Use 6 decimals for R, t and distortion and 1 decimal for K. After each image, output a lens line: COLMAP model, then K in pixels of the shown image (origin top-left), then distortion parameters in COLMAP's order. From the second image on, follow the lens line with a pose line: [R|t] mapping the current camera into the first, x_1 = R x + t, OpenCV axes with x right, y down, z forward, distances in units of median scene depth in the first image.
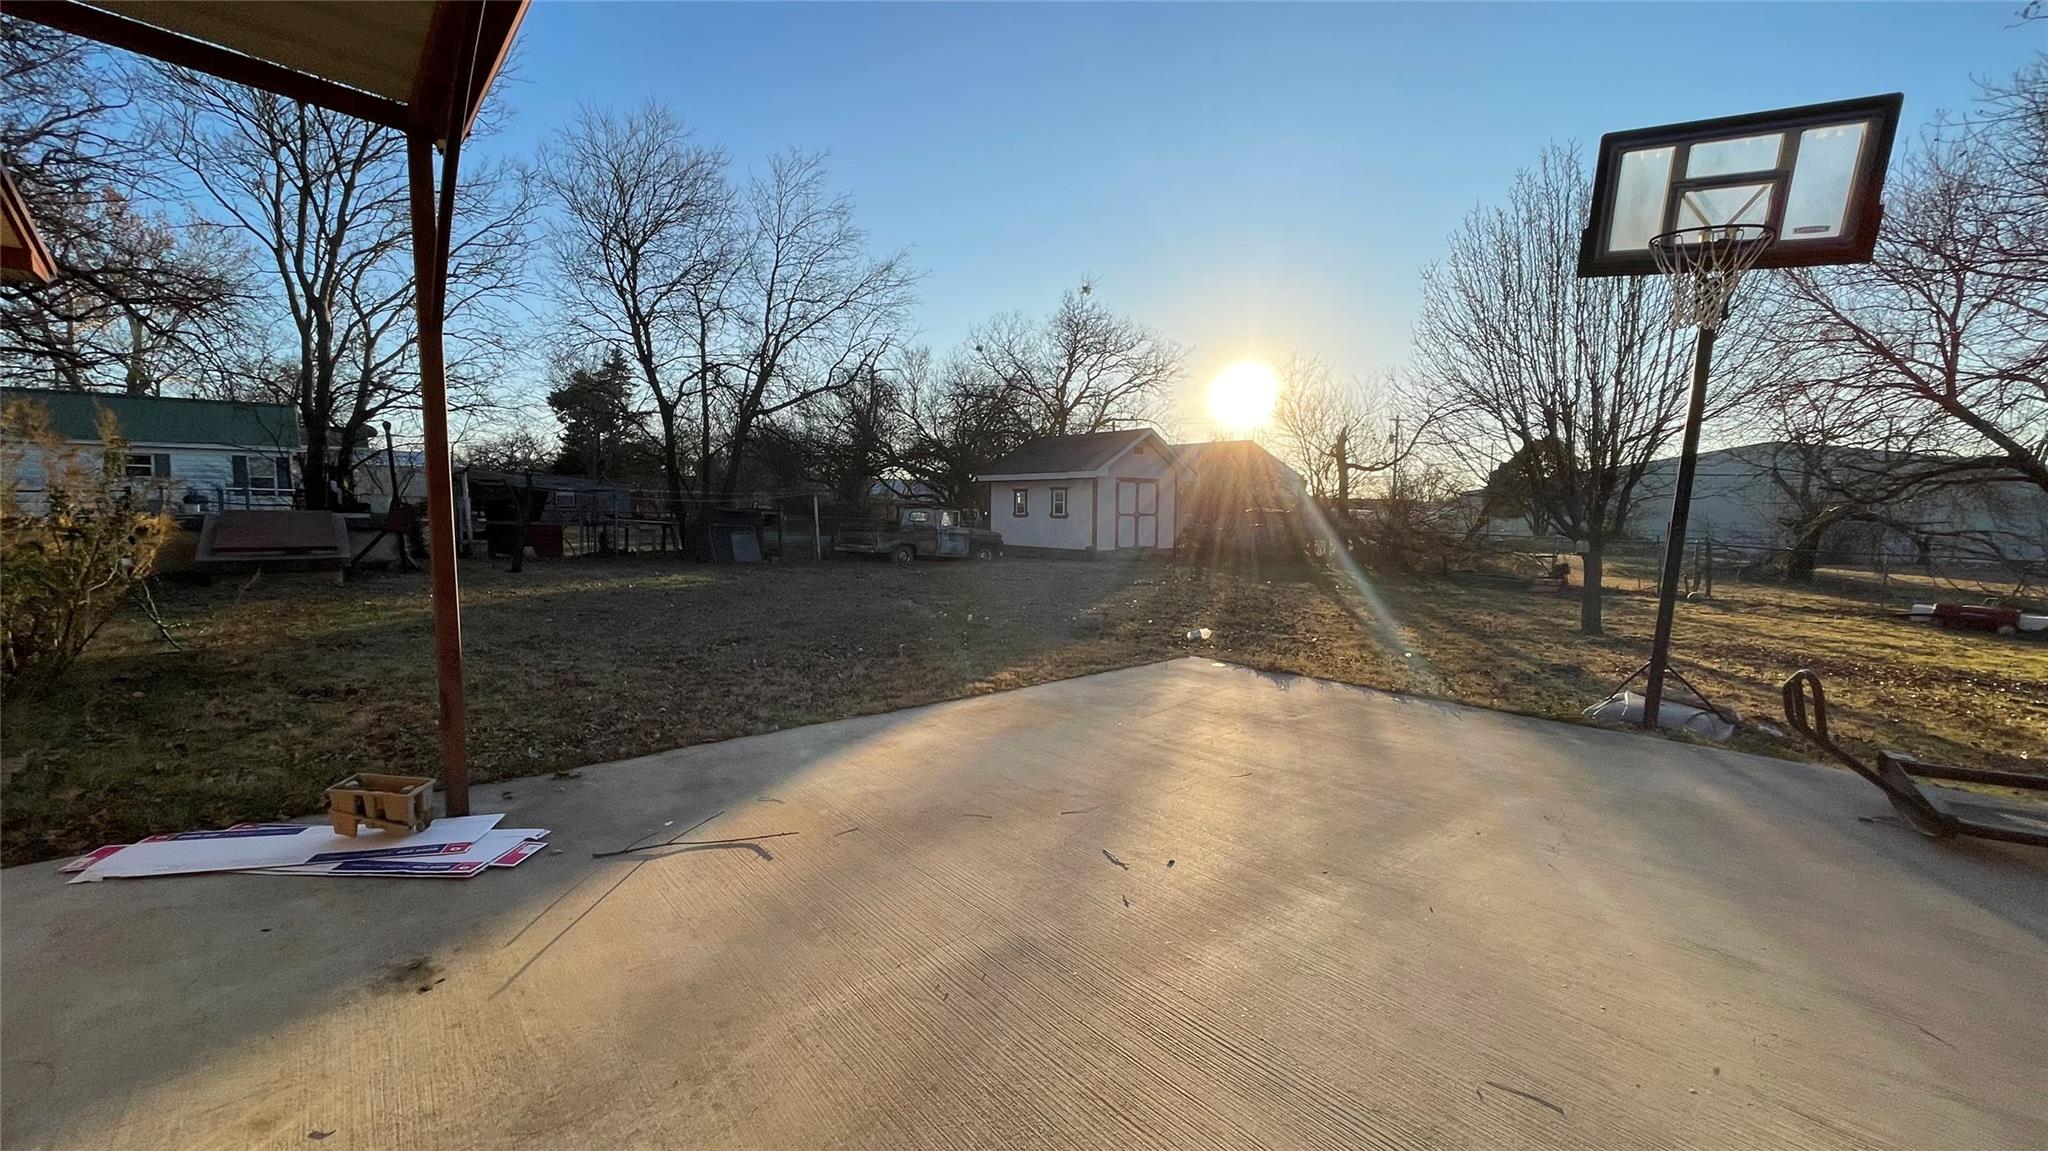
lens RADIAL K [[820.8, 0, 1031.3], [0, 820.8, 576.4], [0, 0, 1]] dist [-0.005221, -0.000321]
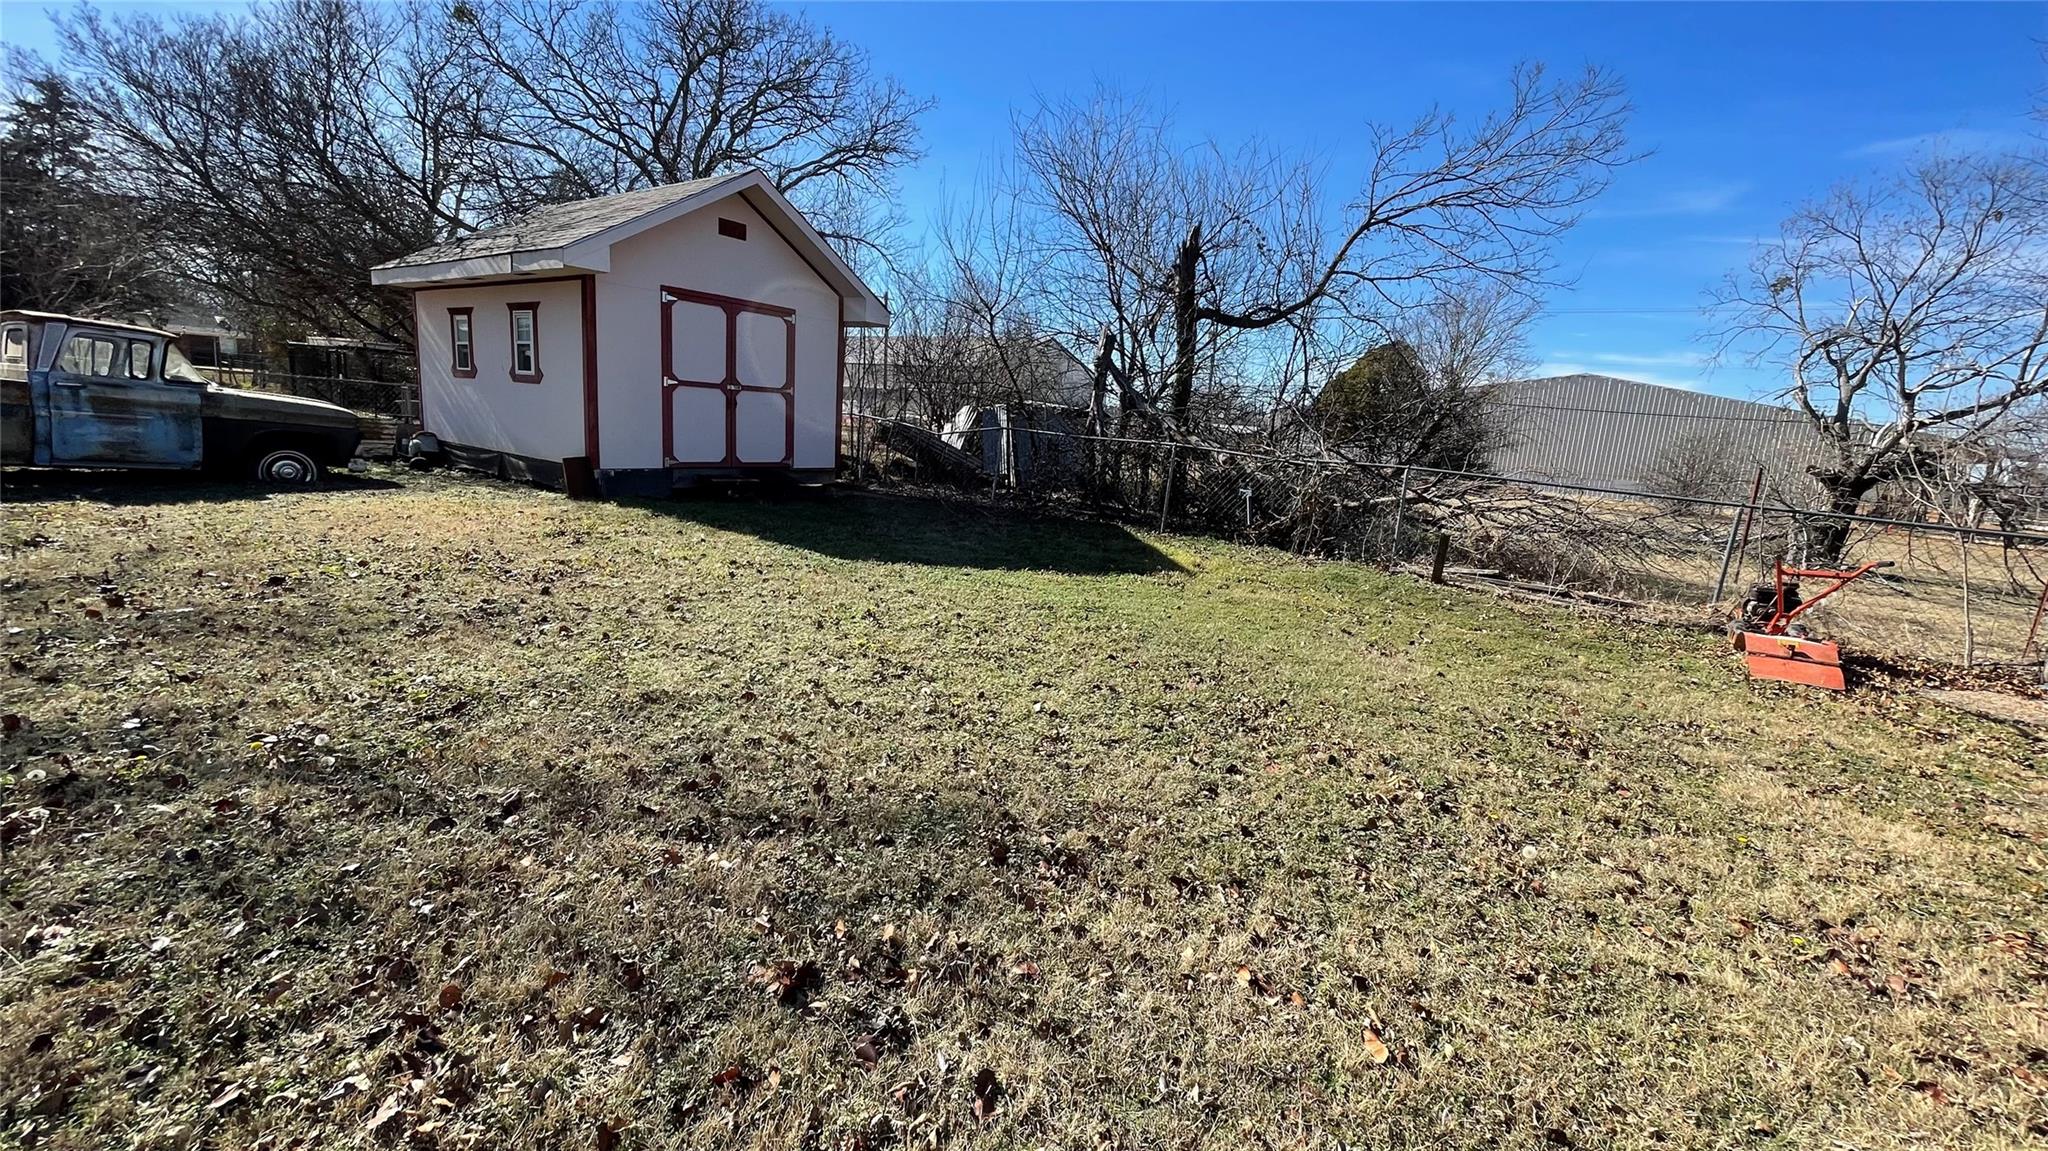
lens RADIAL K [[820.8, 0, 1023.1], [0, 820.8, 573.6], [0, 0, 1]] dist [-0.005221, -0.000321]
pose [[0.971289, 0.020732, 0.236999, 0.177973], [-0.046122, 0.993705, 0.102093, -0.029871], [-0.233390, -0.110092, 0.966131, 0.544779]]
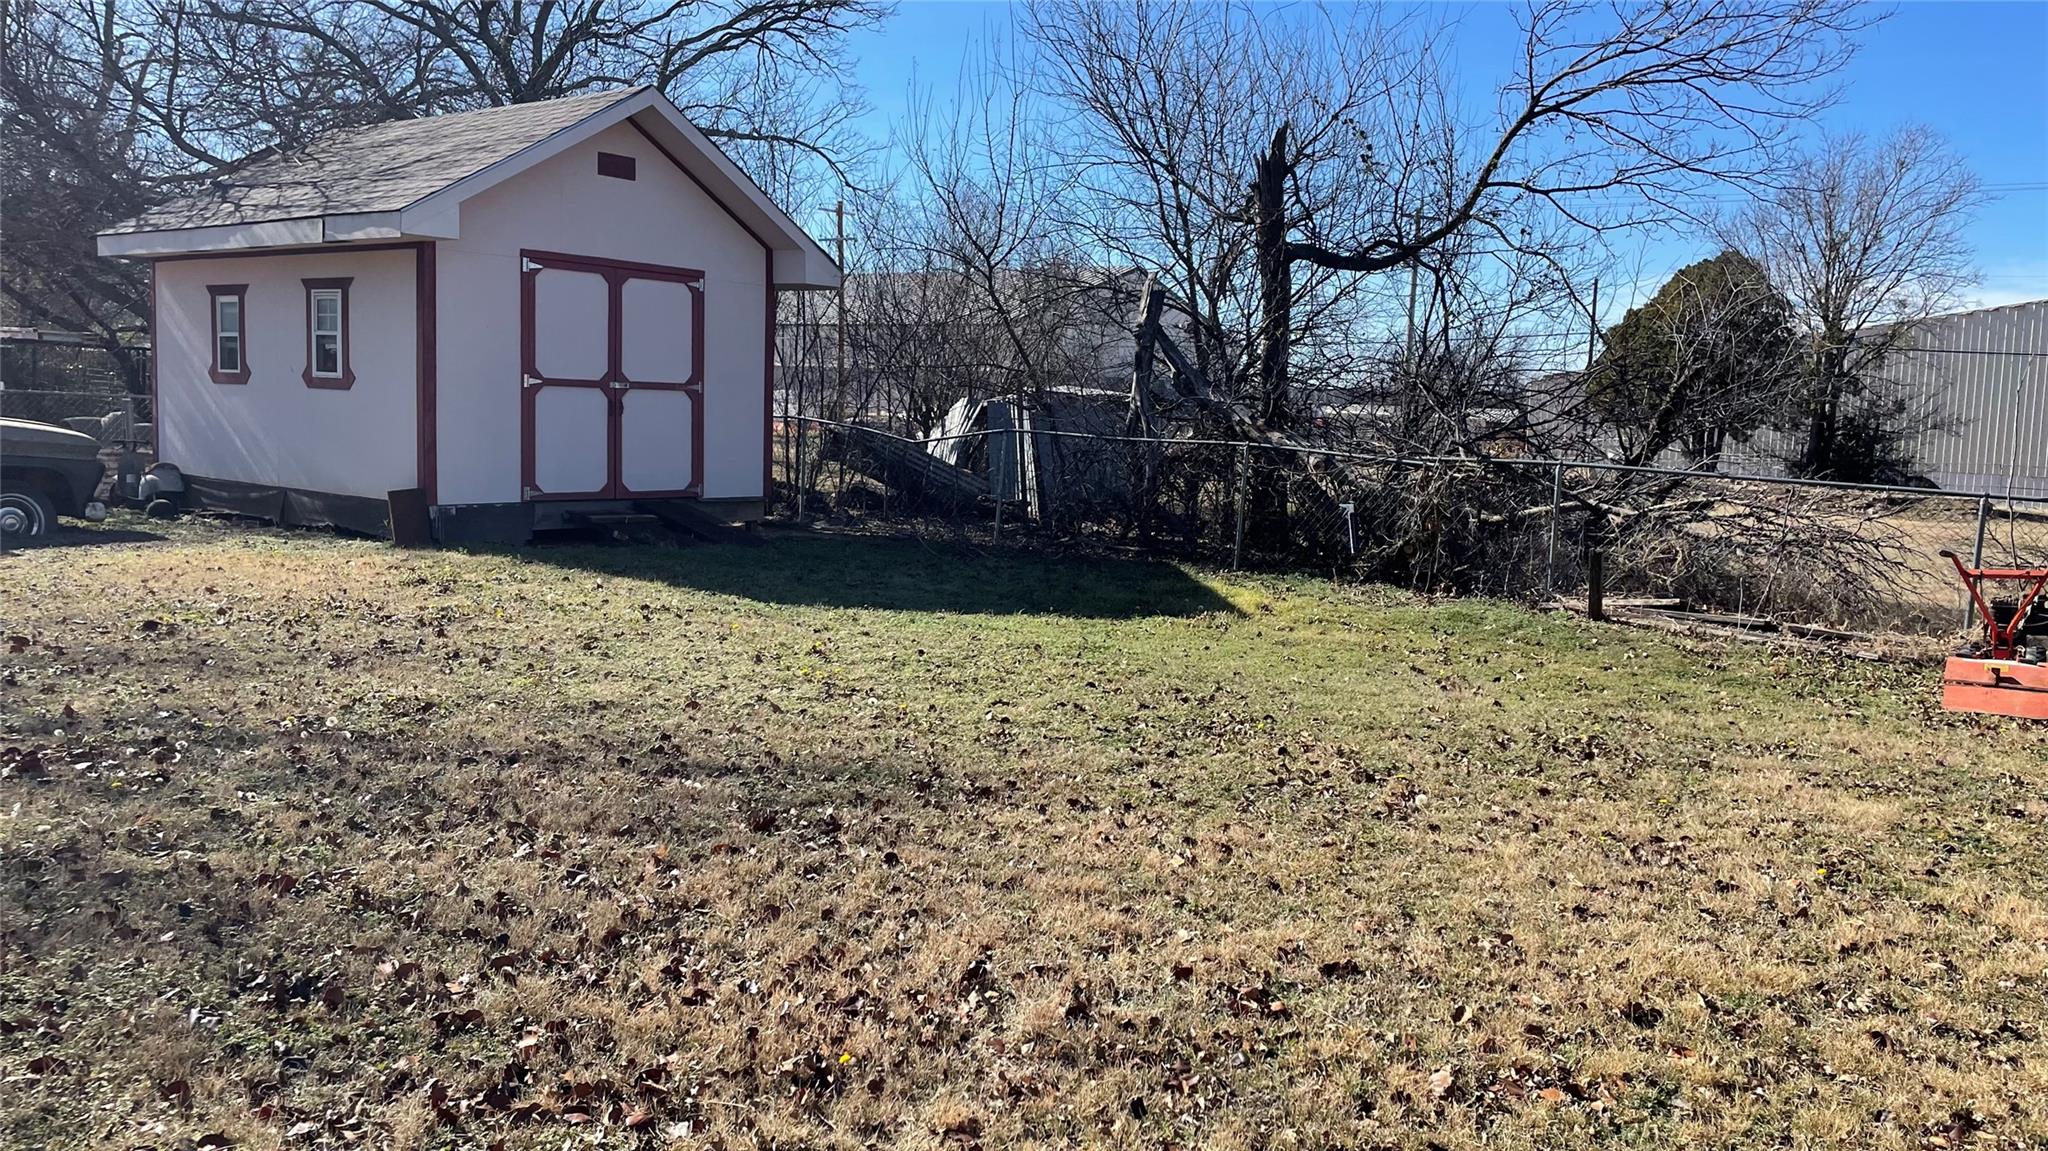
lens RADIAL K [[1539.5, 0, 1034.2], [0, 1539.5, 572.9], [0, 0, 1]] dist [0.049869, -0.008111]
pose [[0.981631, 0.009994, 0.190525, 0.172709], [-0.014085, 0.999698, 0.020135, -0.021000], [-0.190267, -0.022448, 0.981476, 0.421061]]
